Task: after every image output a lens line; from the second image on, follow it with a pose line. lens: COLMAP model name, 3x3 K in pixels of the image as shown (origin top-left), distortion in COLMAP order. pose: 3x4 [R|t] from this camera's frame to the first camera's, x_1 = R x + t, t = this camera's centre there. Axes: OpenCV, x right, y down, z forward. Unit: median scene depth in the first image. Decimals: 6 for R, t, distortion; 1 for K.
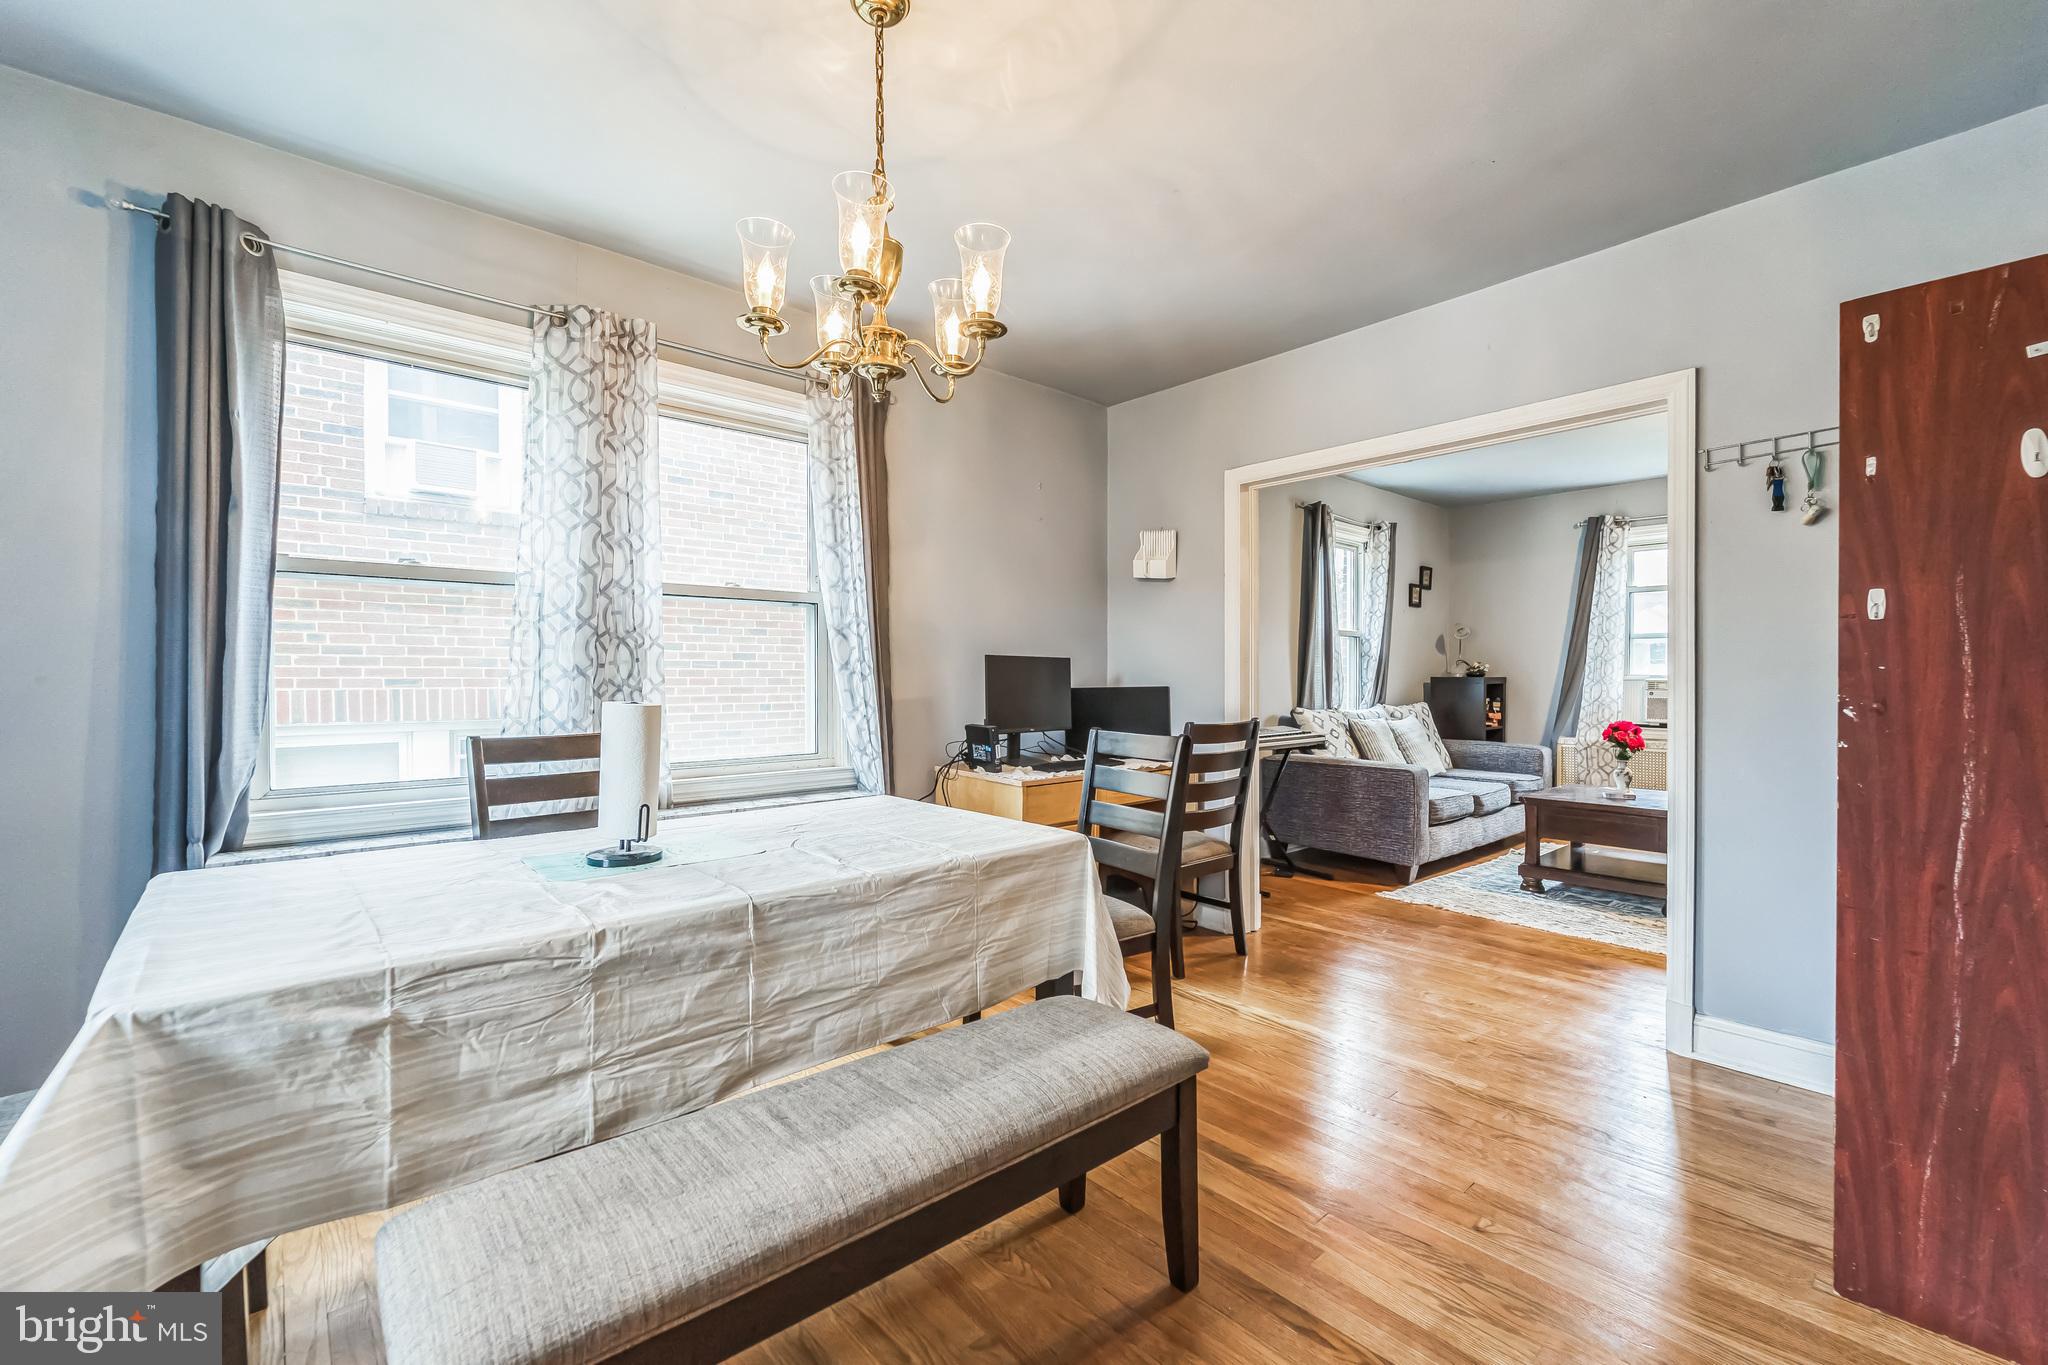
lens RADIAL K [[848.8, 0, 1029.7], [0, 848.8, 680.3], [0, 0, 1]] dist [0.000962, -0.000324]
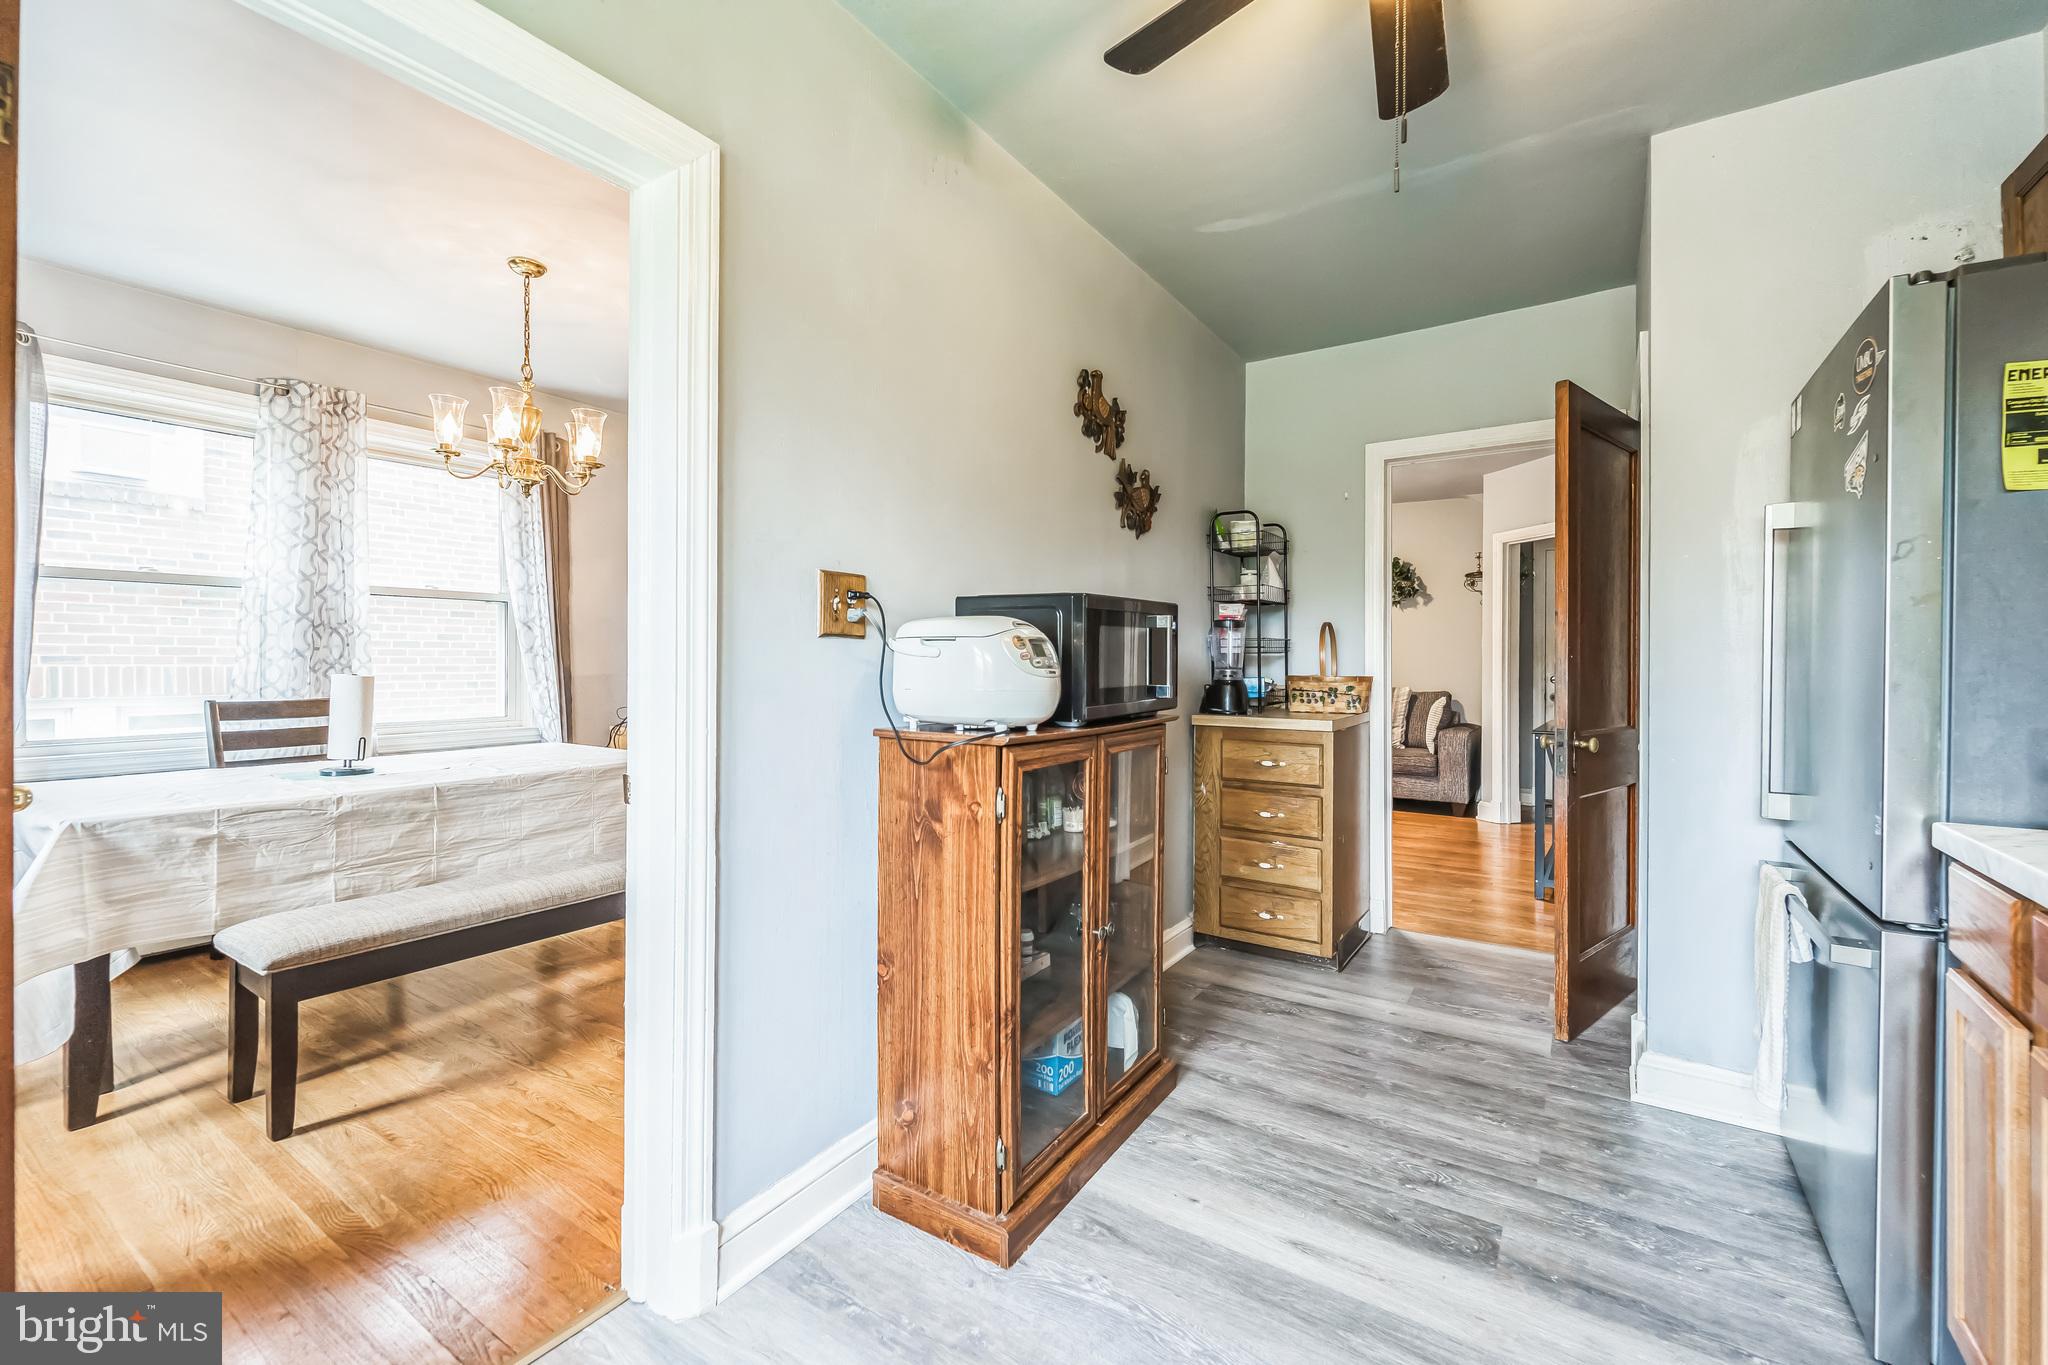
lens RADIAL K [[851.5, 0, 1040.4], [0, 851.5, 659.8], [0, 0, 1]] dist [-0.000589, -0.001108]
pose [[0.962589, 0.006079, 0.270897, 0.235996], [-0.005792, 0.999981, -0.001861, -0.004326], [-0.270903, 0.000222, 0.962607, -0.614315]]
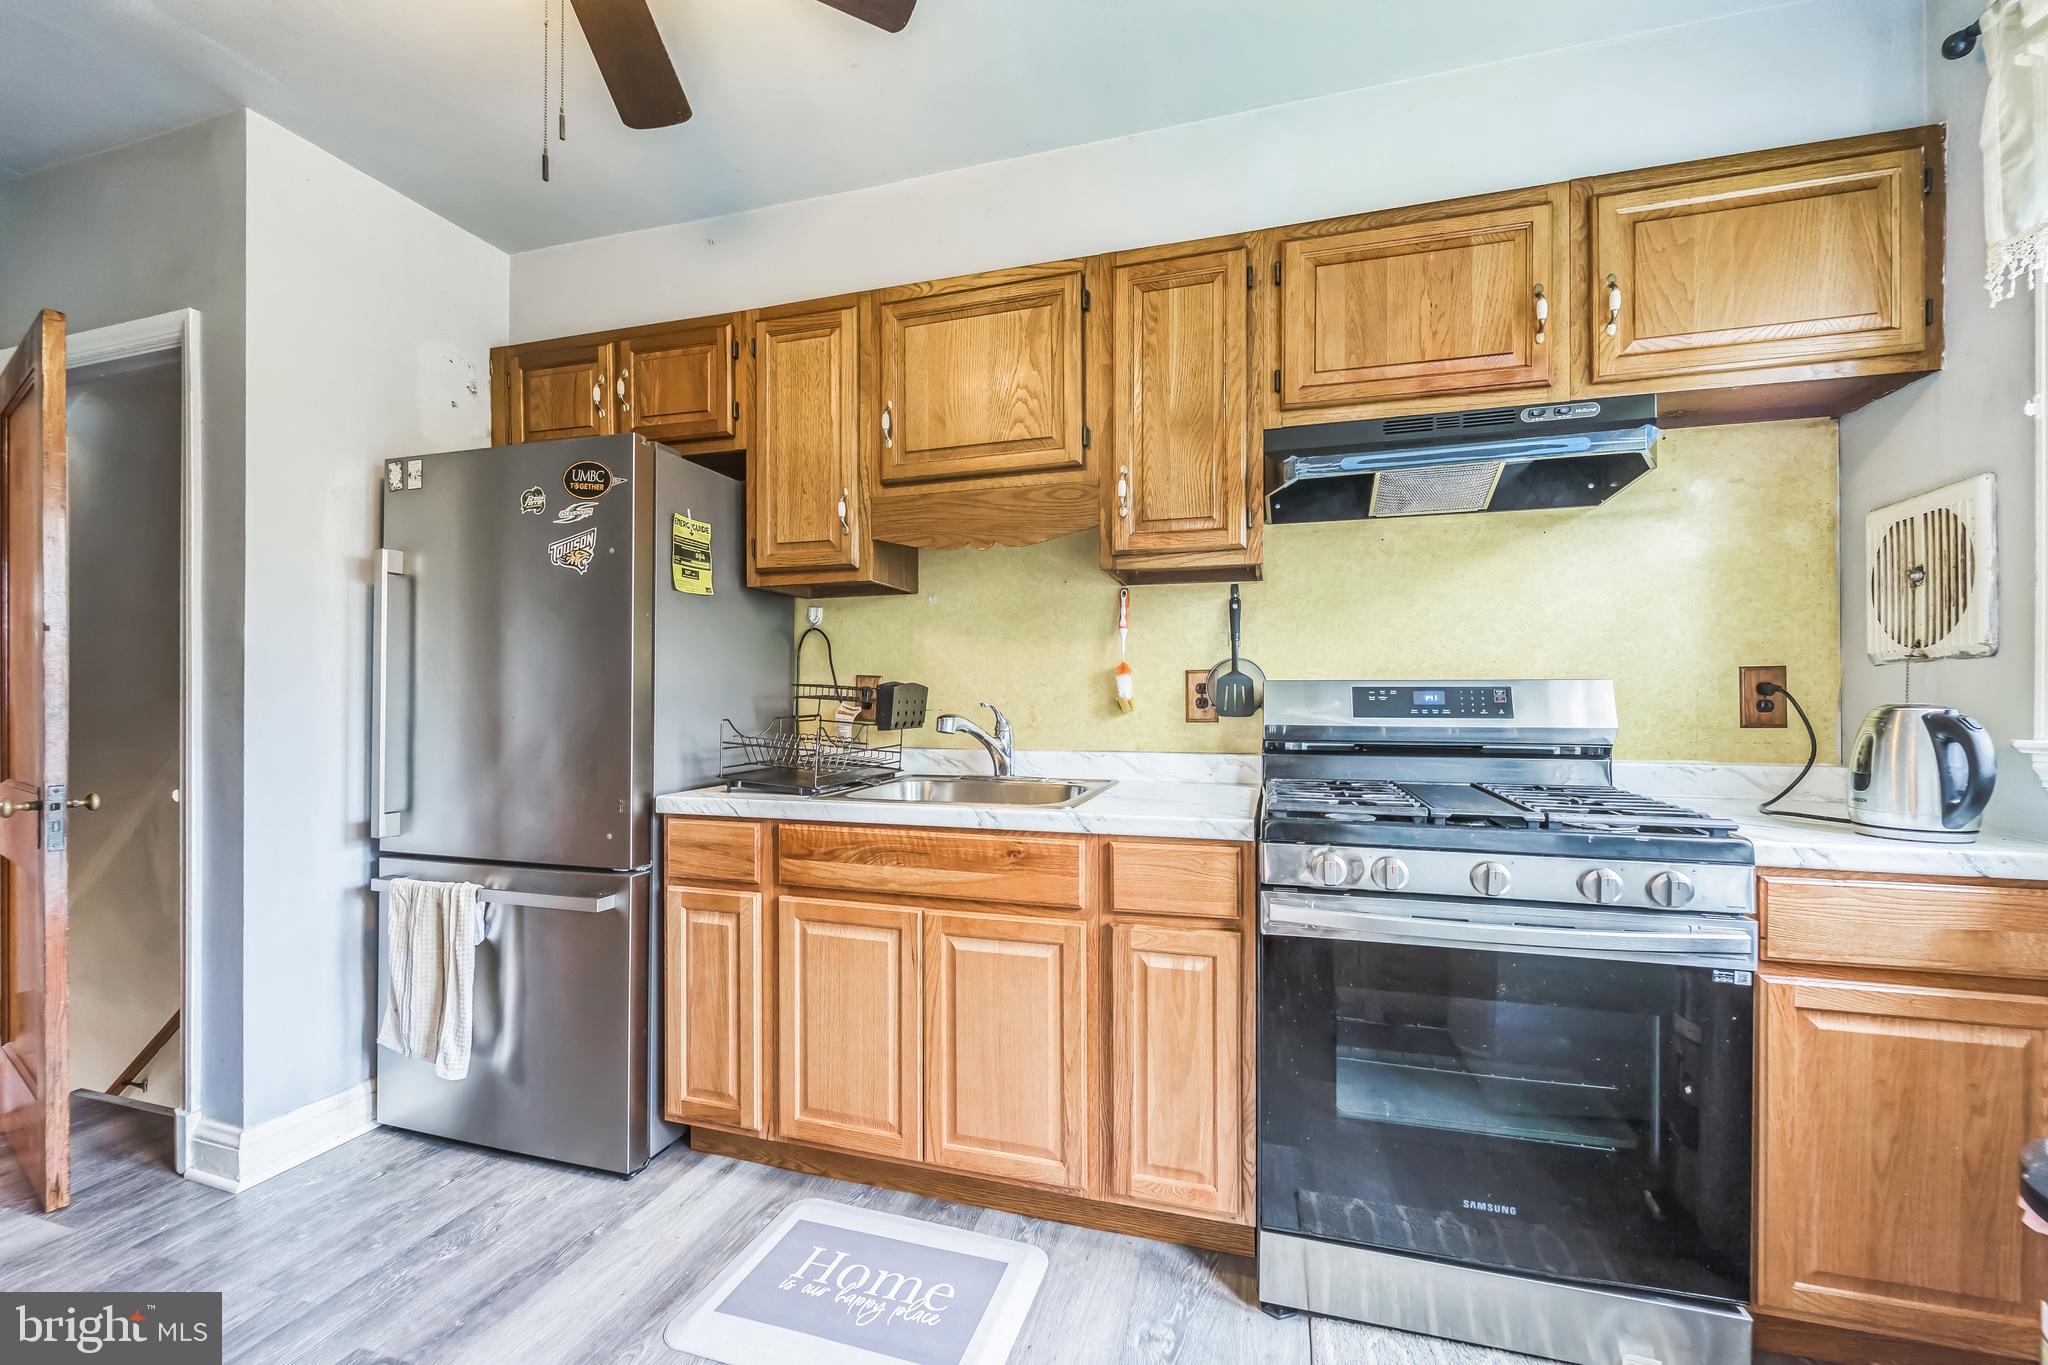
lens RADIAL K [[833.3, 0, 1025.1], [0, 833.3, 688.9], [0, 0, 1]] dist [-0.001011, -0.000233]
pose [[-0.522072, 0.009320, 0.852850, 0.053622], [0.002518, 0.999953, -0.009386, -0.002822], [-0.852898, -0.002753, -0.522071, -0.170897]]
